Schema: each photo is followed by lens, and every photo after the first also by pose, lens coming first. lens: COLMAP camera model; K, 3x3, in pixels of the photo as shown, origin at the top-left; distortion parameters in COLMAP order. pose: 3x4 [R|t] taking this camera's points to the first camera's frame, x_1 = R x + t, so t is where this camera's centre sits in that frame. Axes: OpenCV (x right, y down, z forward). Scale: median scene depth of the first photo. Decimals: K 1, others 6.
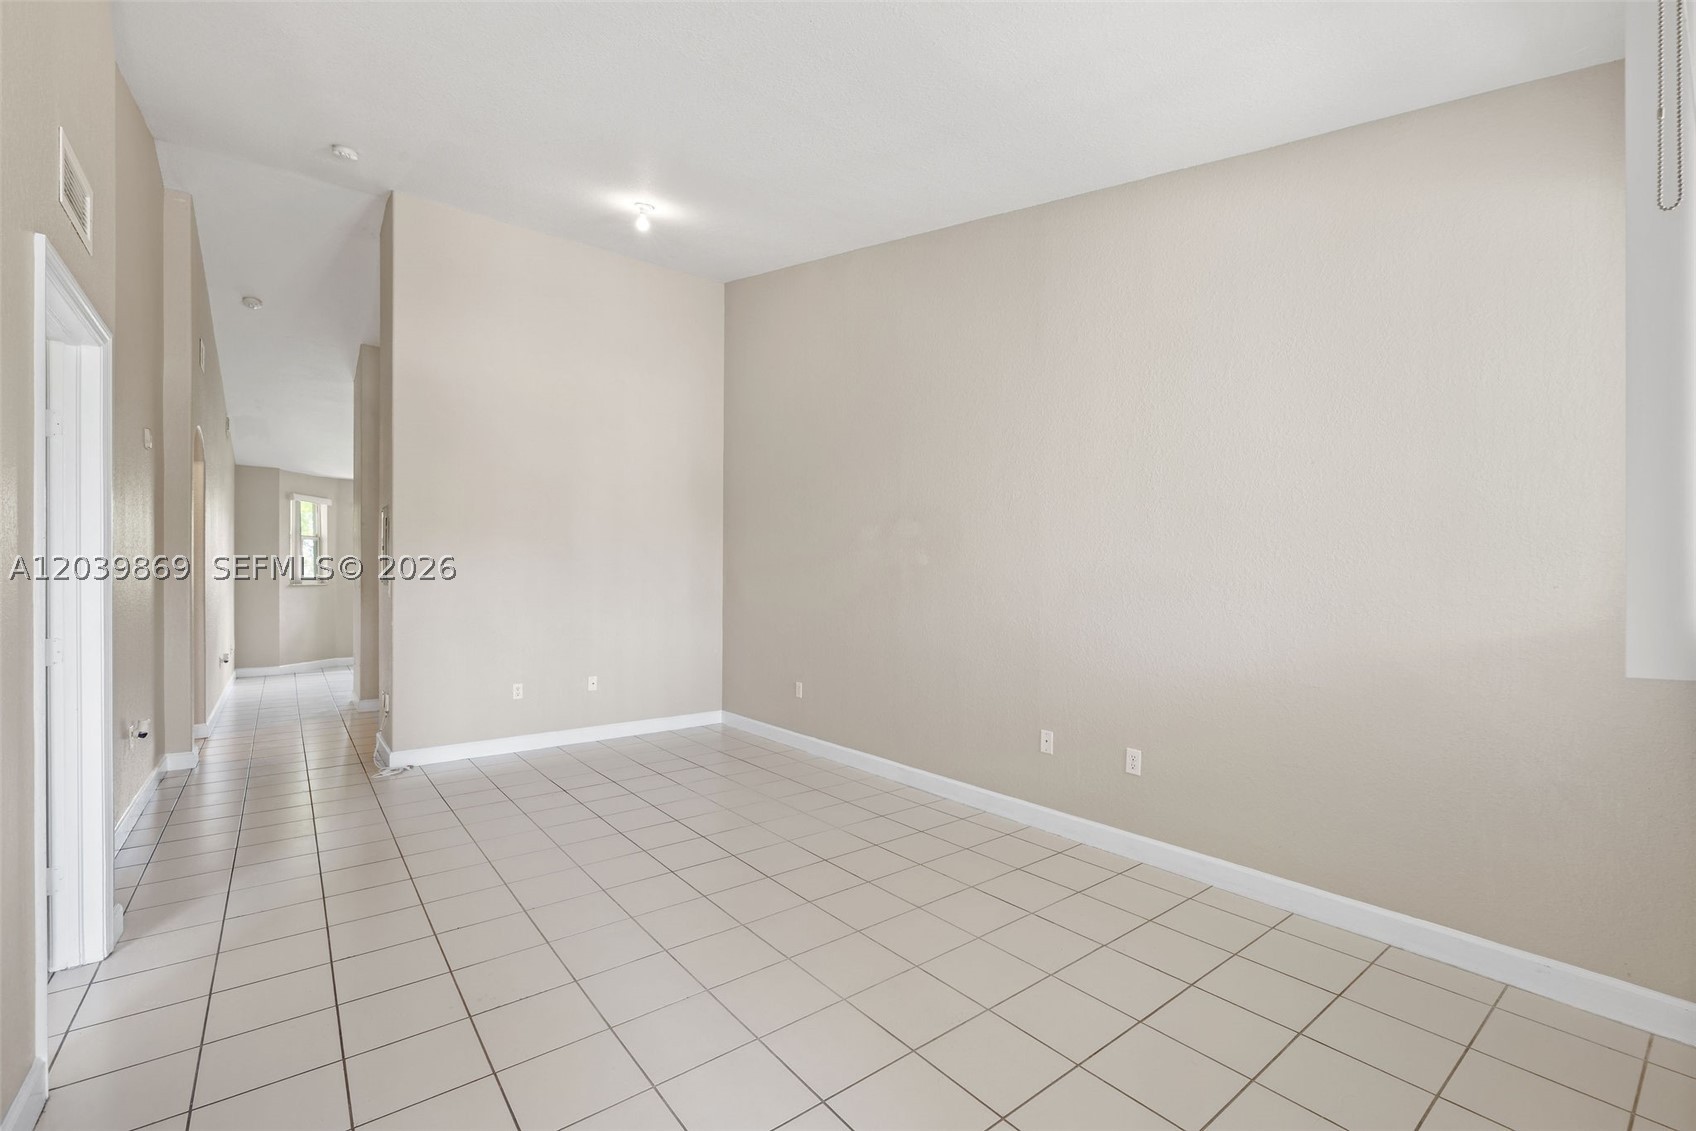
lens RADIAL K [[740.6, 0, 849.0], [0, 740.6, 580.0], [0, 0, 1]] dist [-0.000922, -0.000239]
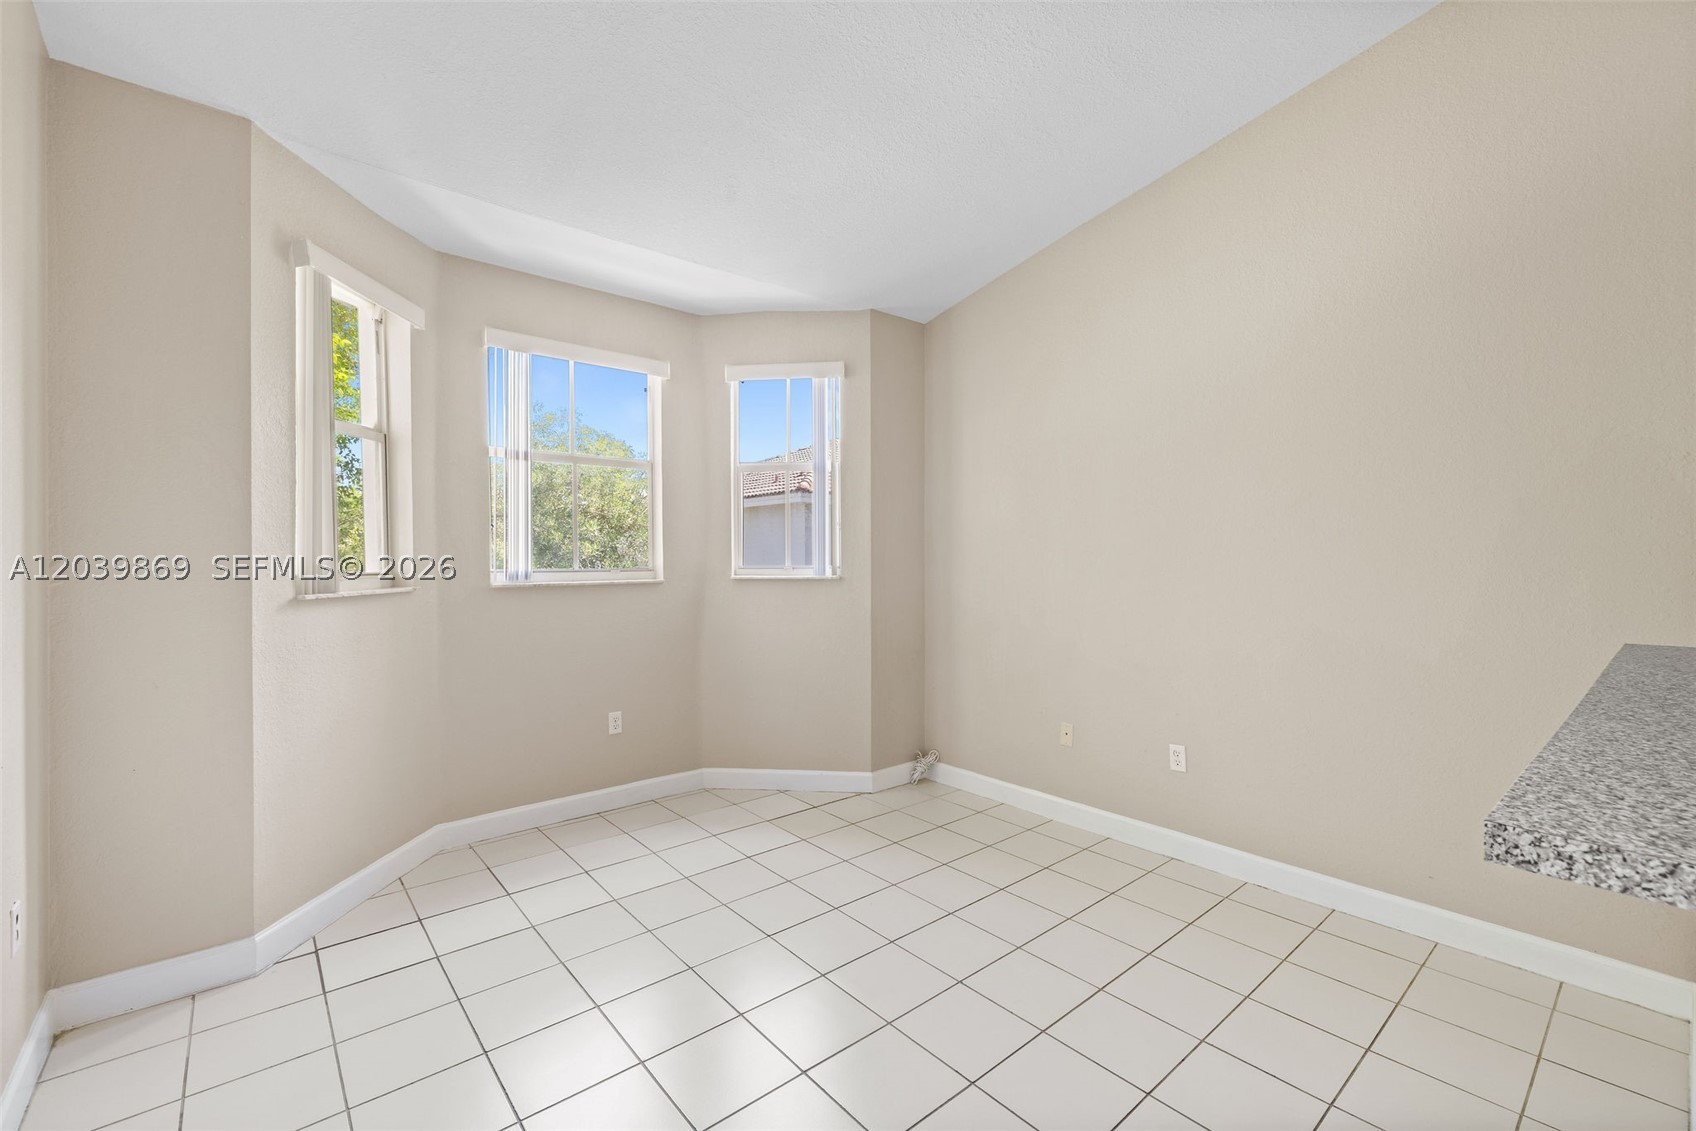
lens RADIAL K [[713.3, 0, 833.2], [0, 713.3, 567.8], [0, 0, 1]] dist [0.000715, -0.000140]
pose [[0.999912, -0.006014, 0.011858, -0.072379], [0.006020, 0.999982, -0.000396, -0.000185], [-0.011855, 0.000468, 0.999930, 0.094922]]
